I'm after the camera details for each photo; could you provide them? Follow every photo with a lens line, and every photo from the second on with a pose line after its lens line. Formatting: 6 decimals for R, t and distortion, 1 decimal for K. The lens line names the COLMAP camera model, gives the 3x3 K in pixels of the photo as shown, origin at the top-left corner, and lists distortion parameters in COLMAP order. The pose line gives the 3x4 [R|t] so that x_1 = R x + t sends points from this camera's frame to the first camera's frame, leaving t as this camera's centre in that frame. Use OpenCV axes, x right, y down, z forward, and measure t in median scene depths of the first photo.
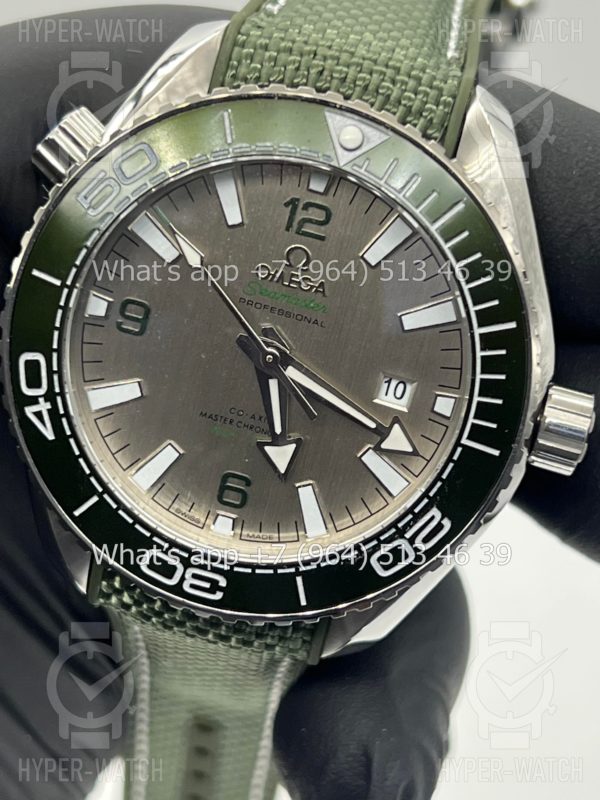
lens RADIAL K [[1820.9, 0, 300.0], [0, 1820.9, 400.0], [0, 0, 1]] dist [0.304916, -0.082195]
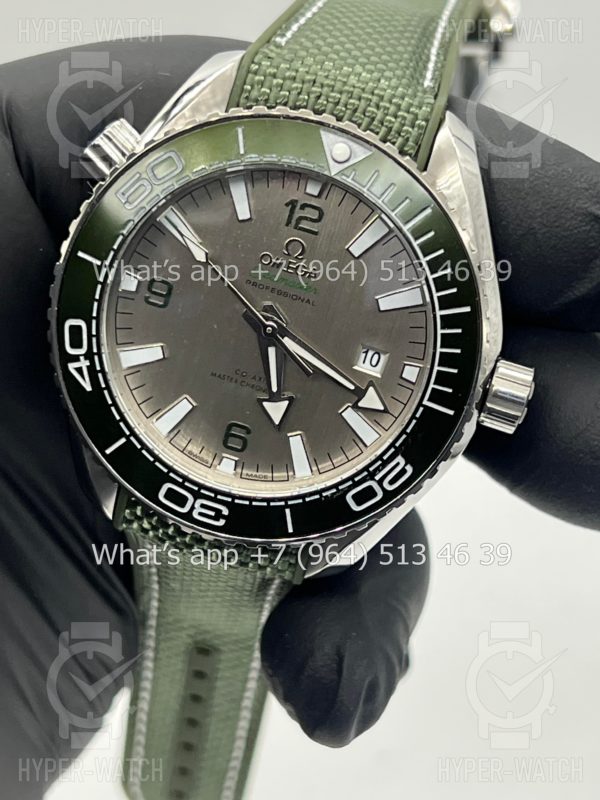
lens RADIAL K [[1778.0, 0, 298.9], [0, 1778.0, 386.9], [0, 0, 1]] dist [0.333817, -0.020877]
pose [[0.999505, 0.031447, -0.000143, 0.004582], [-0.031446, 0.999491, 0.005385, 0.008236], [0.000312, -0.005378, 0.999985, -0.194048]]
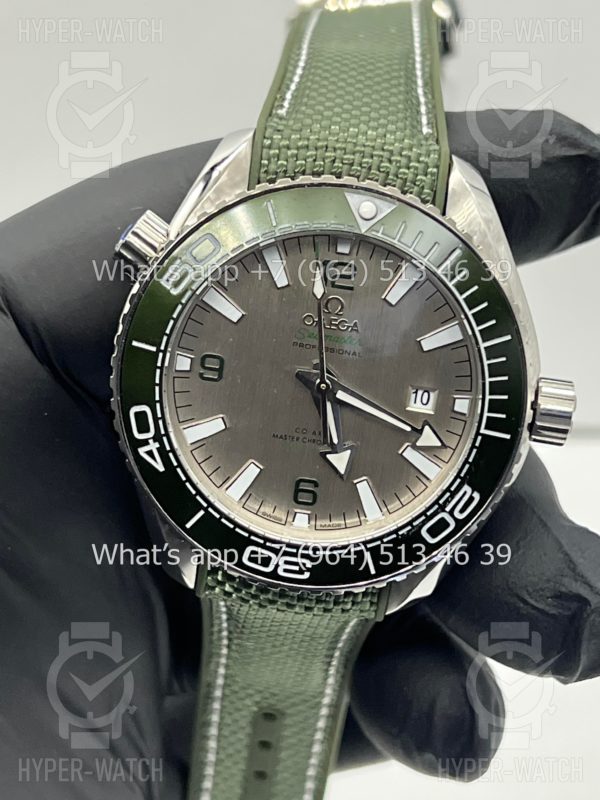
lens RADIAL K [[1778.0, 0, 298.9], [0, 1778.0, 386.9], [0, 0, 1]] dist [0.333817, -0.020877]
pose [[0.990114, -0.127620, 0.058208, -0.105948], [0.127879, 0.991790, -0.000726, -0.023505], [-0.057638, 0.008162, 0.998304, -0.248586]]
